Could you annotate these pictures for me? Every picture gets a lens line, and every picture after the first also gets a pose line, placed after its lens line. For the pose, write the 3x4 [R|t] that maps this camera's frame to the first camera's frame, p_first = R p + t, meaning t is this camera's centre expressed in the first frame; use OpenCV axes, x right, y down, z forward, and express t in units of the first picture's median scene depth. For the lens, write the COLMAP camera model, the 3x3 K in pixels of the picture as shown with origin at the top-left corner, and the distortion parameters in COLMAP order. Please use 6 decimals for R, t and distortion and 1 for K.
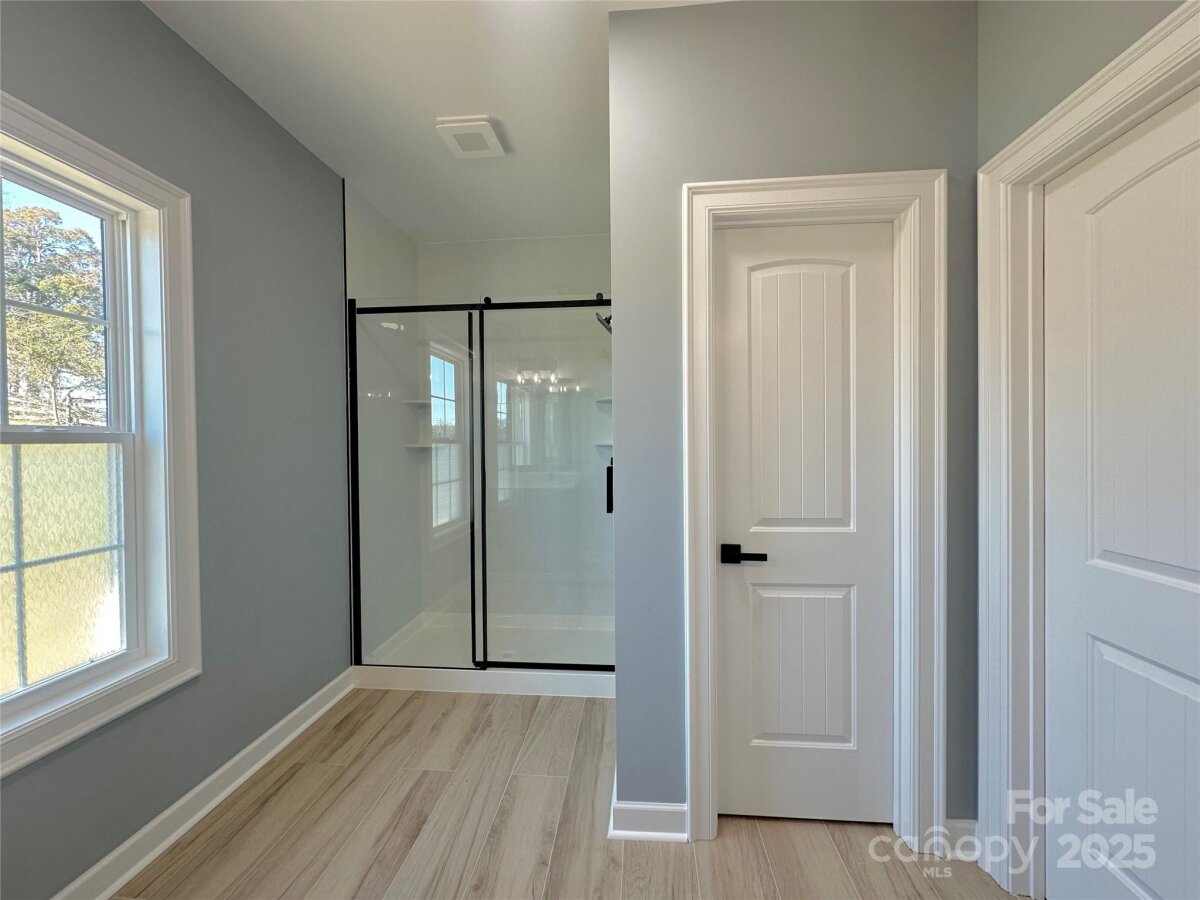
lens RADIAL K [[474.7, 0, 598.6], [0, 474.7, 449.8], [0, 0, 1]] dist [-0.001967, 0.000354]
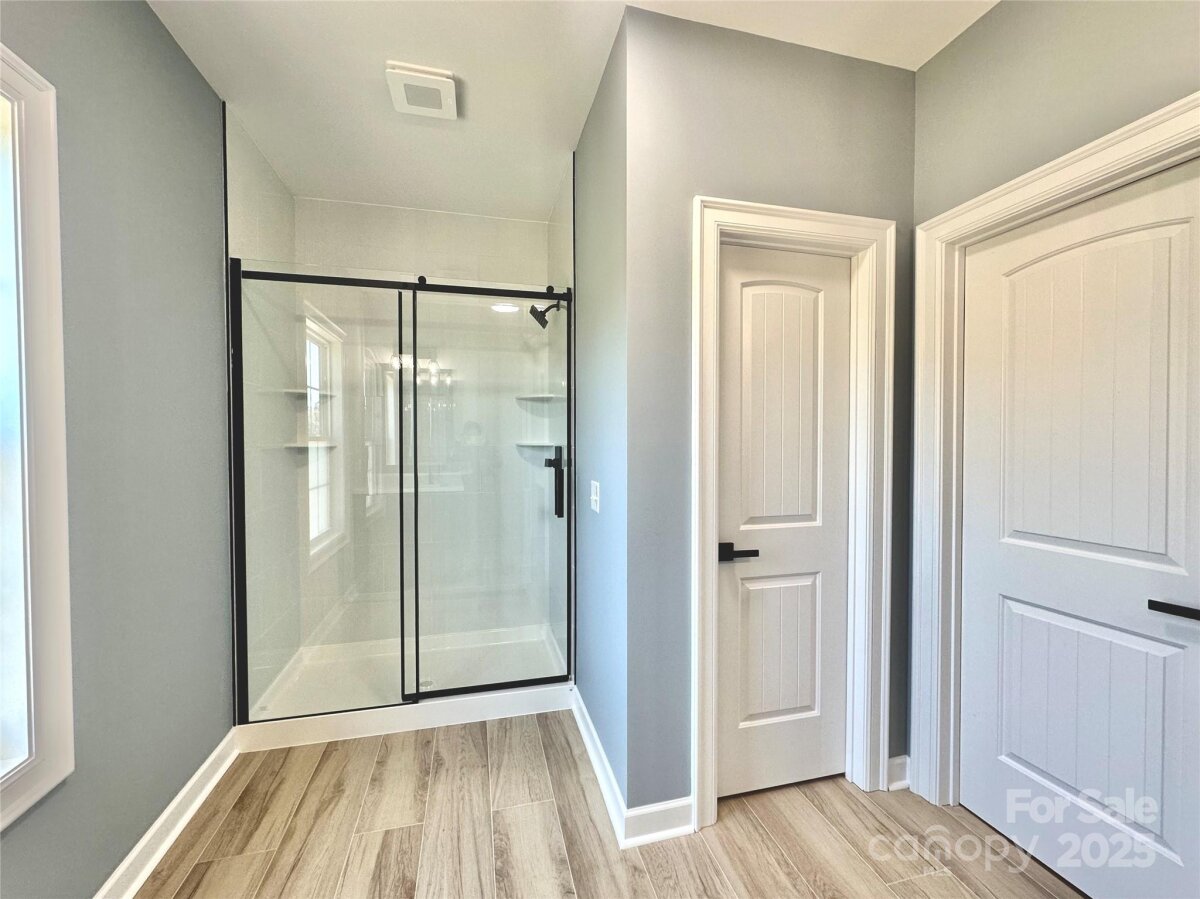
lens RADIAL K [[494.9, 0, 600.0], [0, 494.9, 449.5], [0, 0, 1]] dist [-0.001923, -0.000029]
pose [[0.944373, 0.000802, 0.328877, -0.343125], [-0.003014, 0.999976, 0.006214, -0.015550], [-0.328864, -0.006860, 0.944352, 0.049256]]
